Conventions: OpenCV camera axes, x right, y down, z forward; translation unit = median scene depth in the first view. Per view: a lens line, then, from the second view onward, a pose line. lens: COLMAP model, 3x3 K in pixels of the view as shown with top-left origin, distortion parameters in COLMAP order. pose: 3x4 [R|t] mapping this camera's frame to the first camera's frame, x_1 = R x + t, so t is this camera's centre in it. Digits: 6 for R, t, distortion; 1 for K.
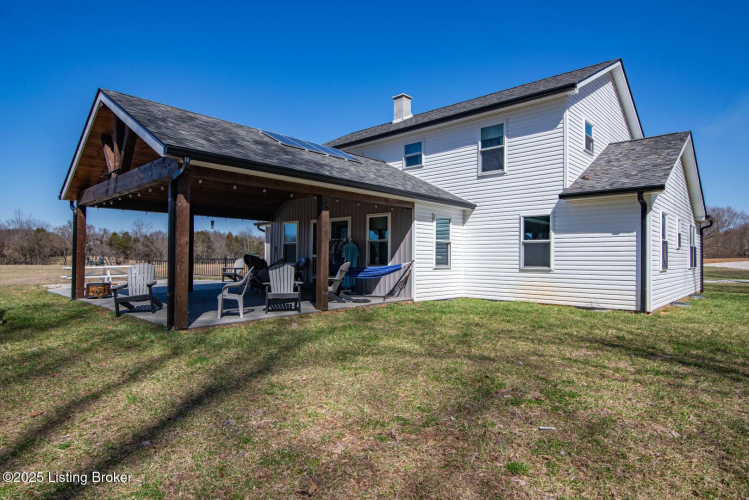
lens RADIAL K [[412.7, 0, 374.5], [0, 412.7, 250.0], [0, 0, 1]] dist [-0.014232, -0.000193]
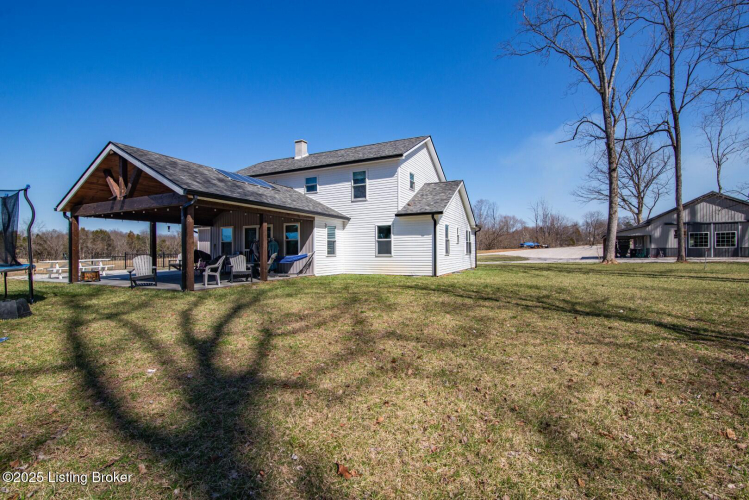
lens RADIAL K [[349.2, 0, 374.5], [0, 349.2, 250.0], [0, 0, 1]] dist [-0.002436, -0.000247]
pose [[0.953166, -0.013771, 0.302134, -0.099931], [0.010137, 0.999856, 0.013592, 0.001920], [-0.302278, -0.009893, 0.953169, -0.417072]]
